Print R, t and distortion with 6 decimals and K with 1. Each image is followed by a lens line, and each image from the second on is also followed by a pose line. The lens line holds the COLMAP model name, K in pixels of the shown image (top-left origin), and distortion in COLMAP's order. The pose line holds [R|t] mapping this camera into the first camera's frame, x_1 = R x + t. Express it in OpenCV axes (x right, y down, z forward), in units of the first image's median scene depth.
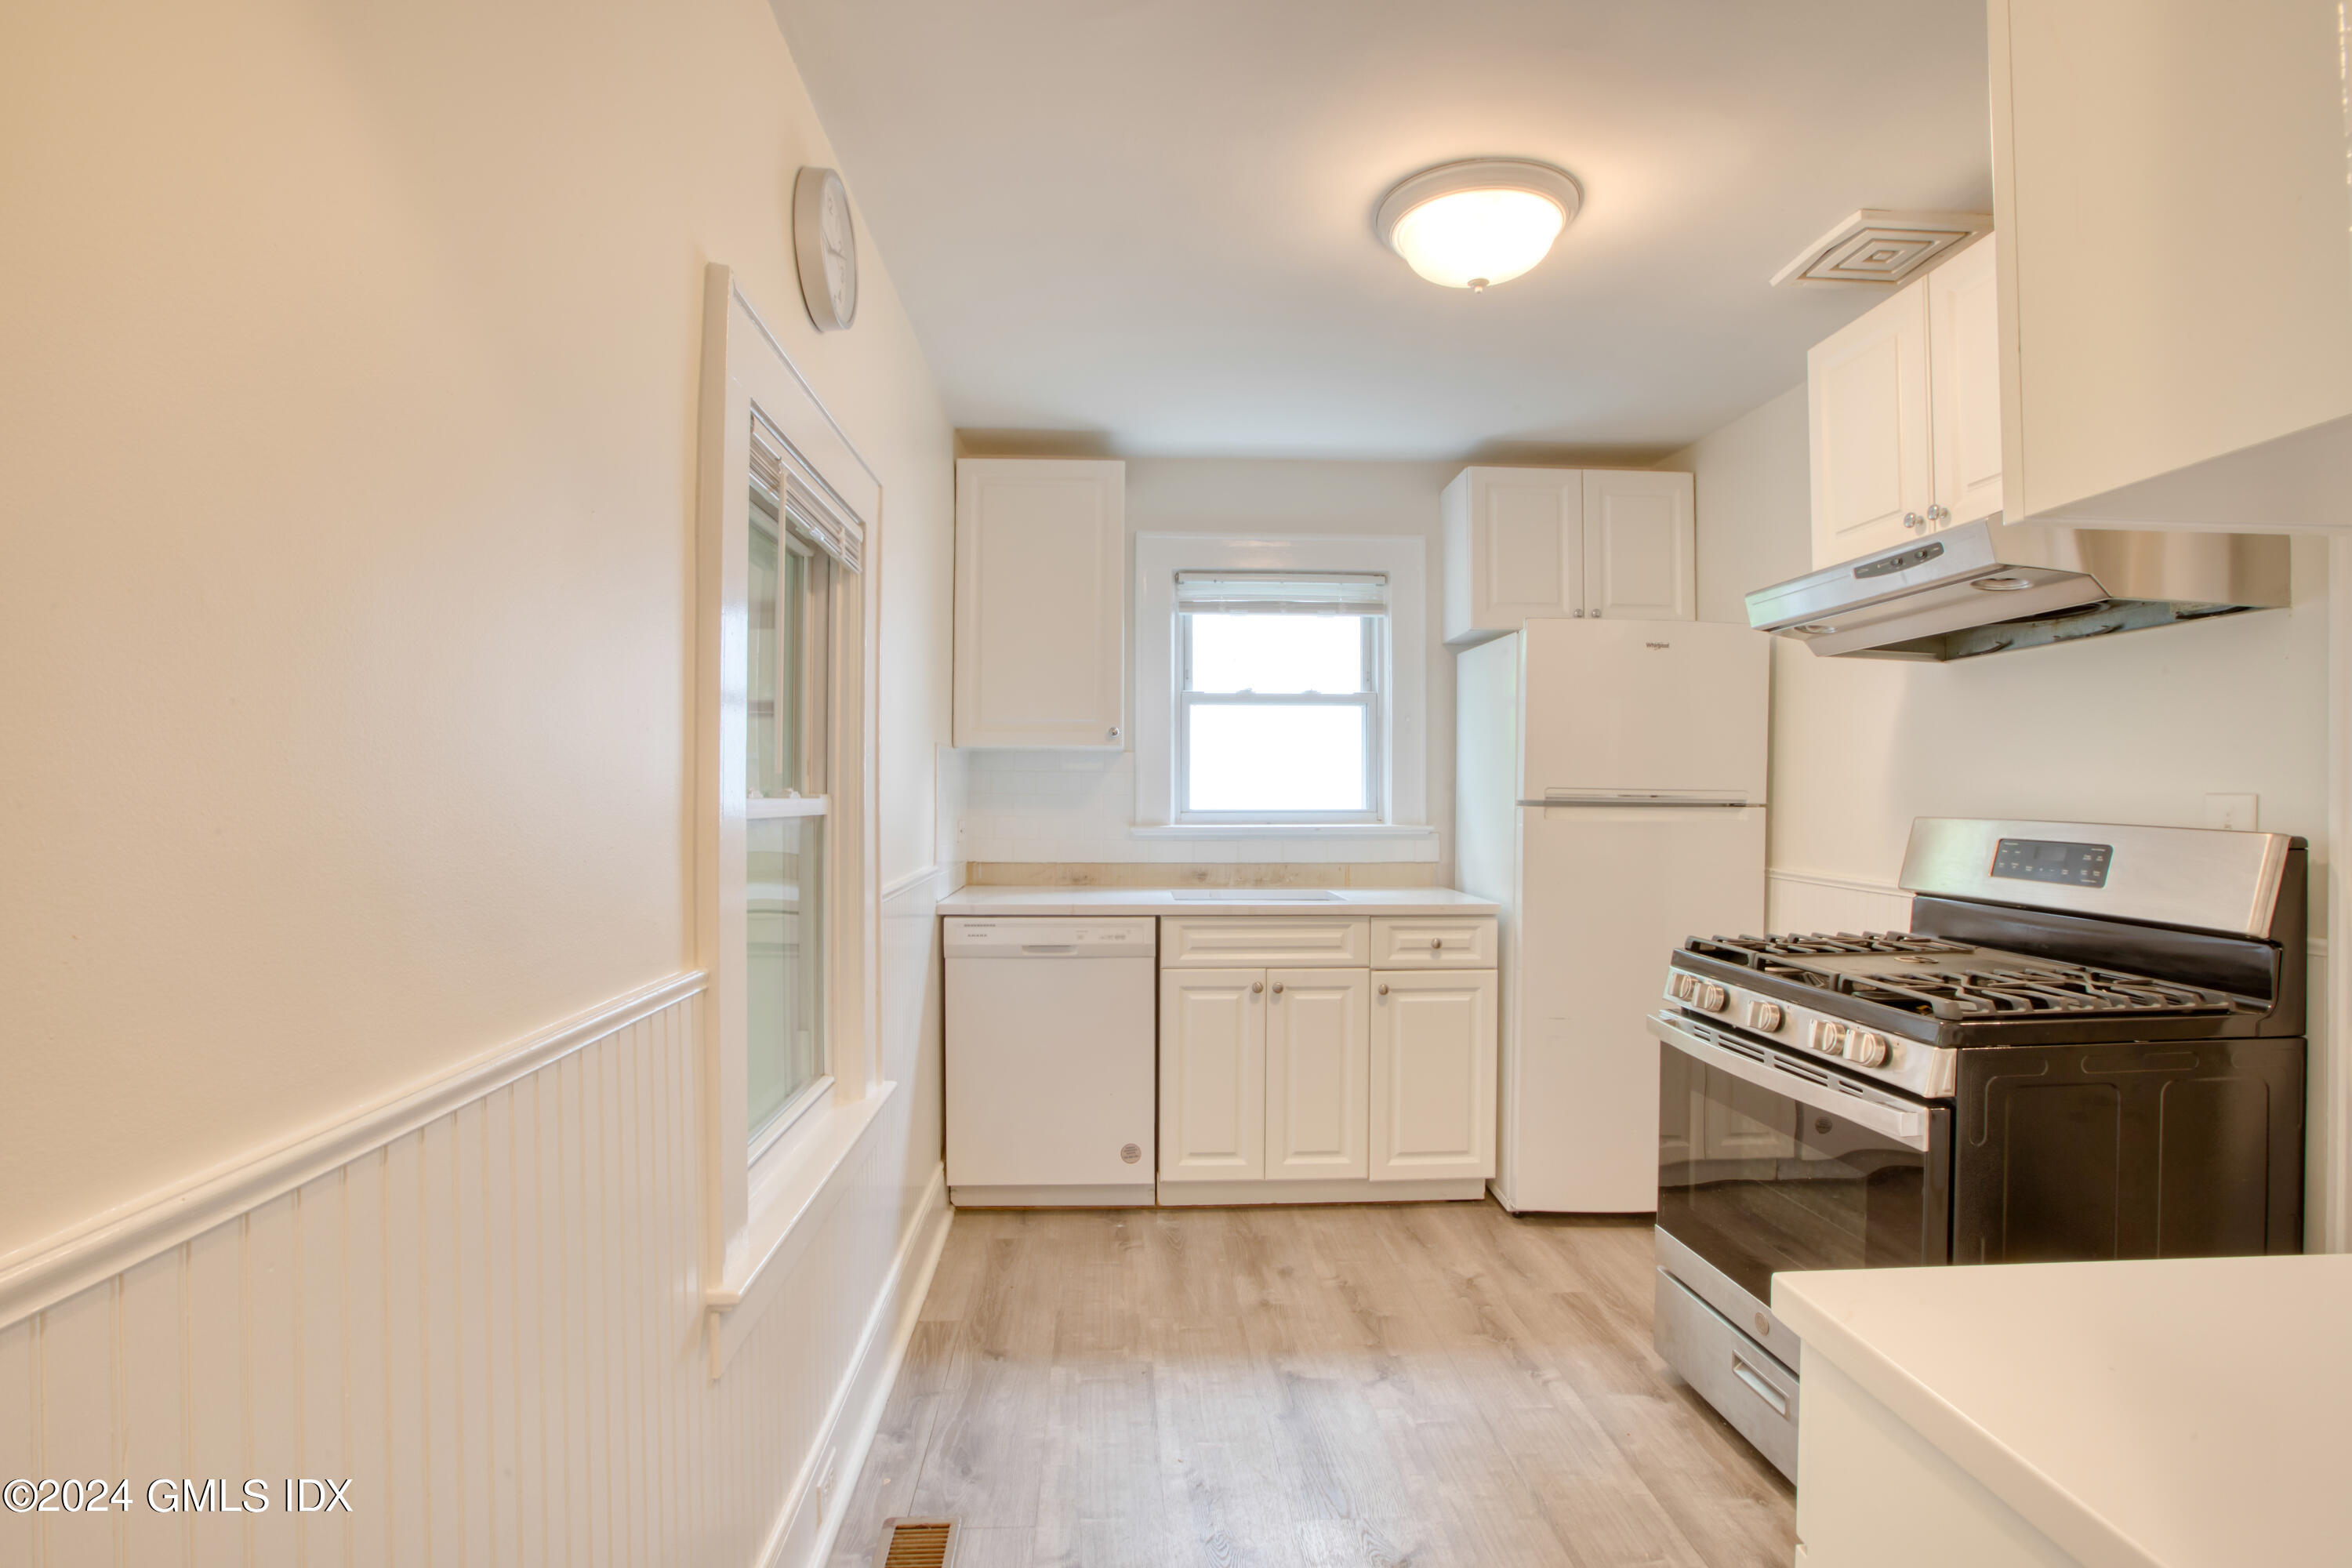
lens RADIAL K [[1133.7, 0, 1176.0], [0, 1133.7, 784.0], [0, 0, 1]] dist [-0.056997, 0.021694]
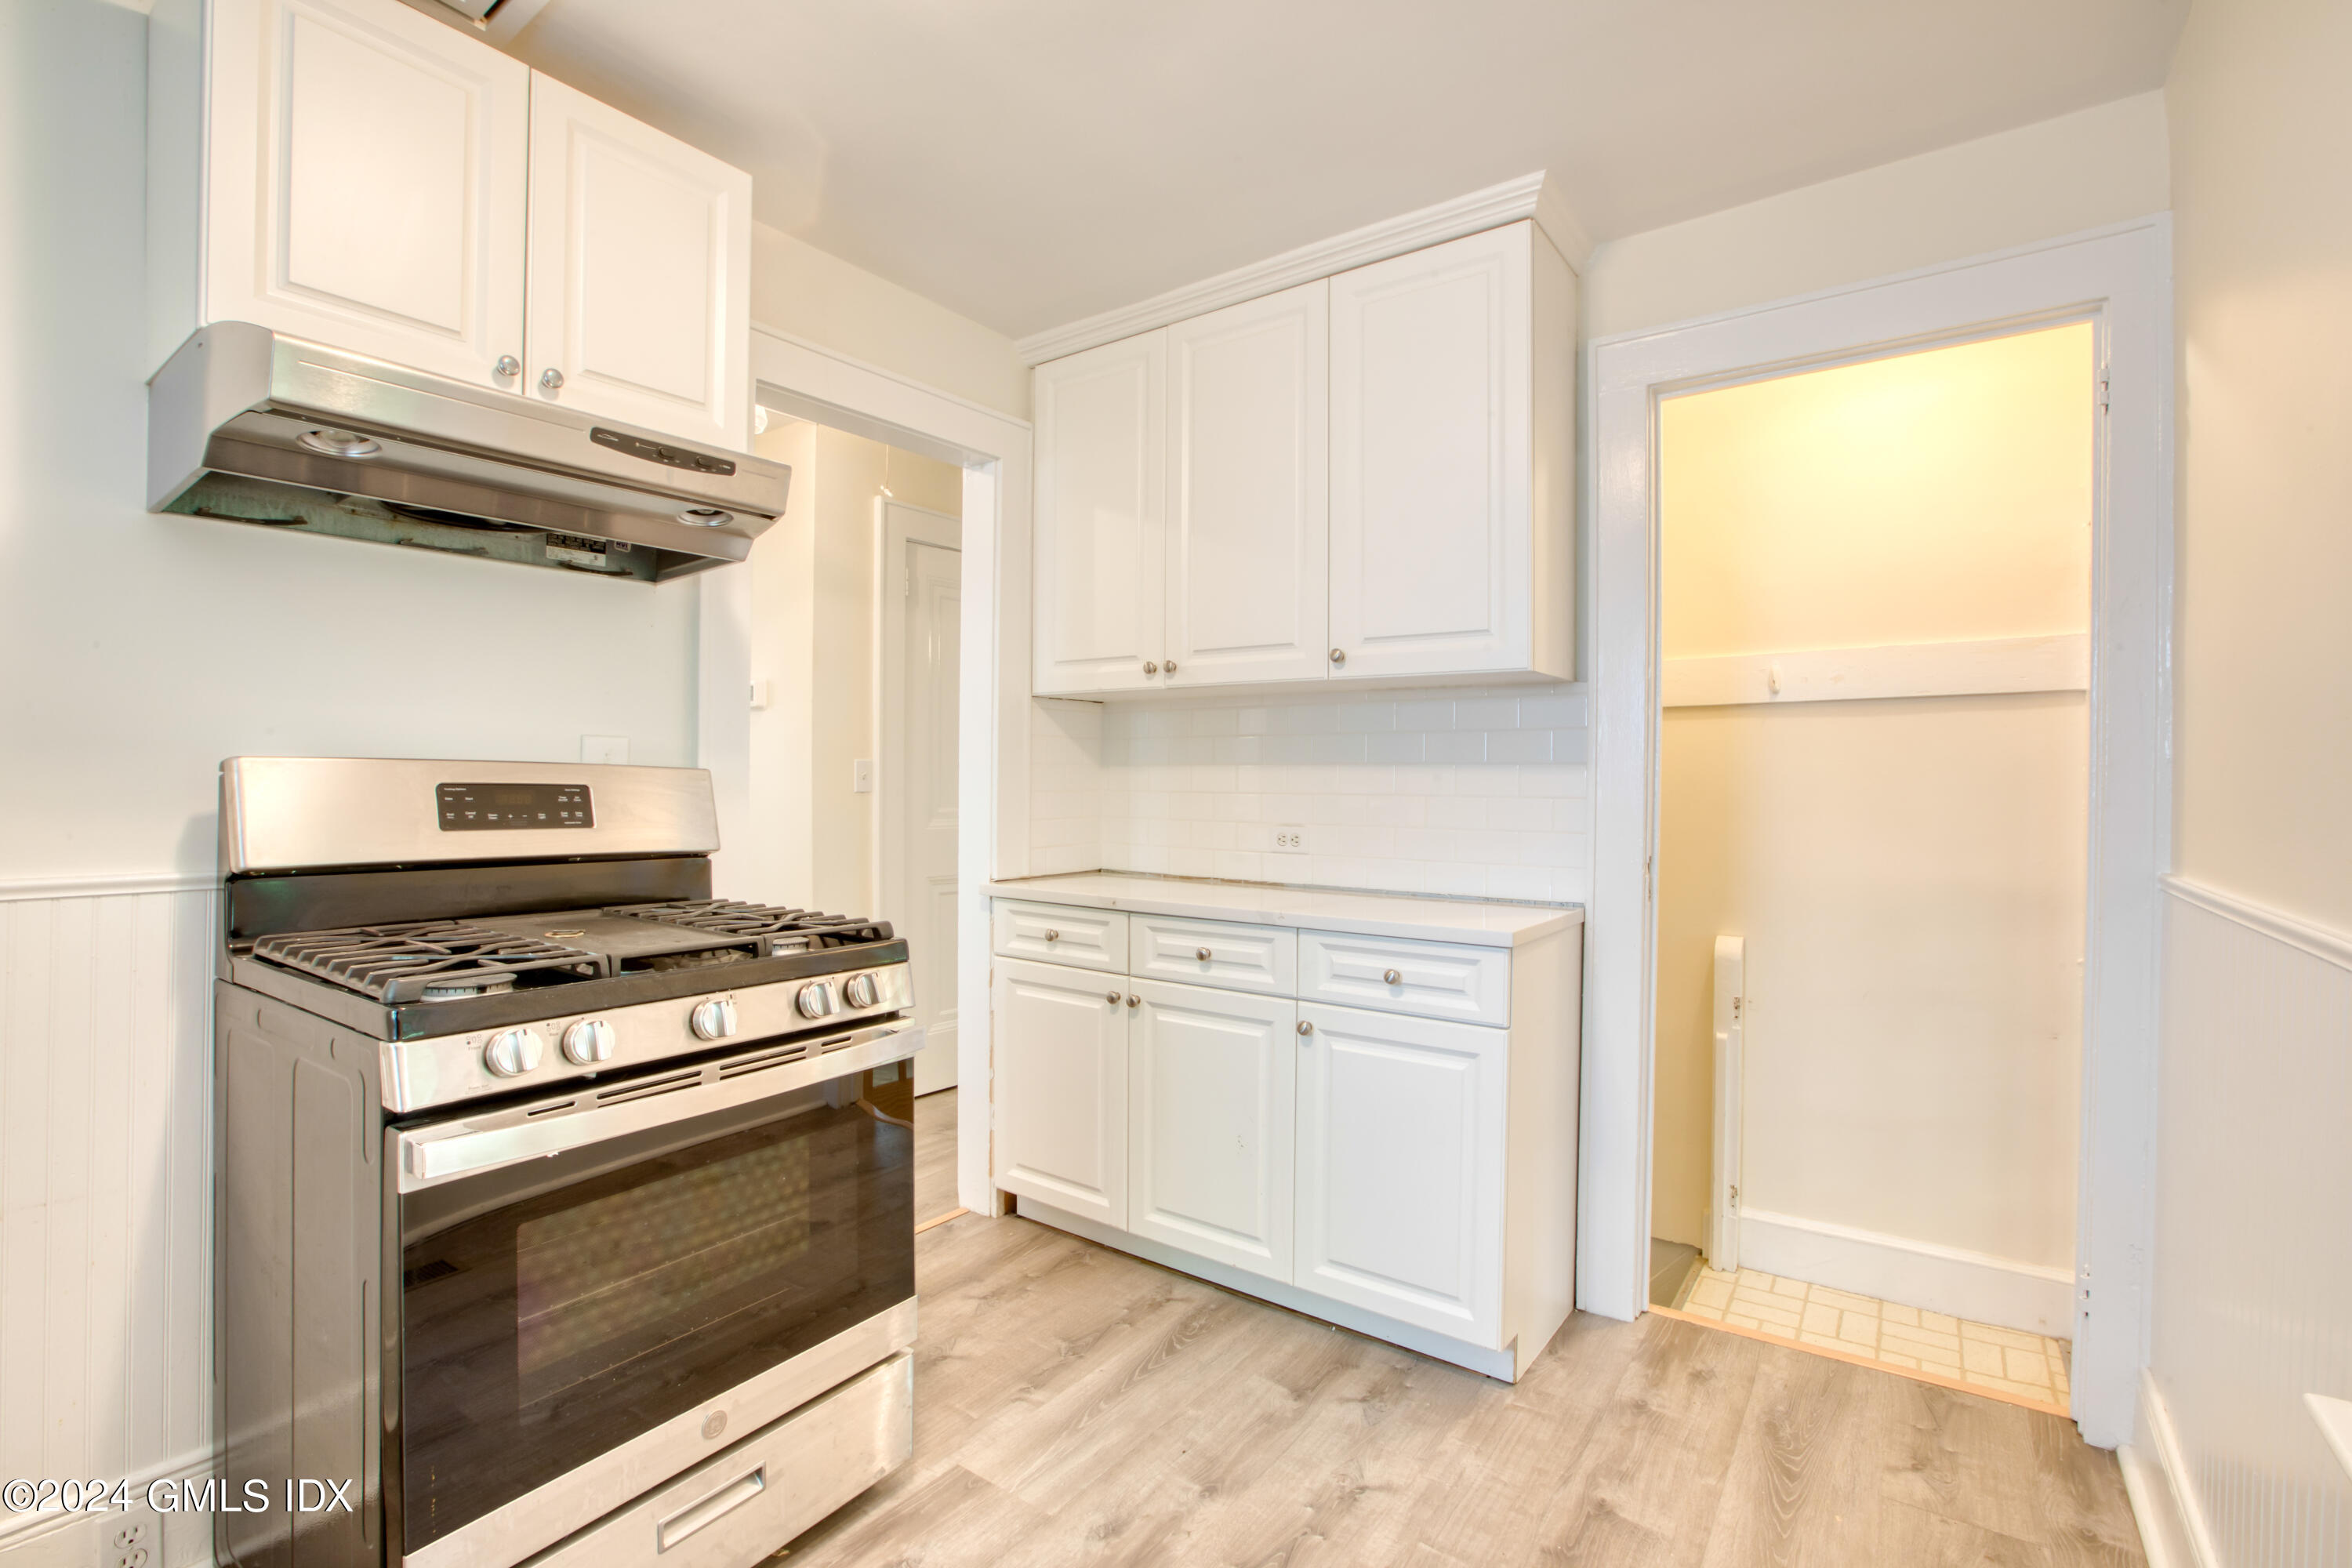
lens RADIAL K [[1081.0, 0, 1176.0], [0, 1081.0, 784.0], [0, 0, 1]] dist [-0.032565, 0.000022]
pose [[-0.778650, -0.011301, 0.627356, -0.178829], [-0.014390, 0.999896, 0.000152, 0.049660], [-0.627293, -0.008909, -0.778732, 1.492697]]
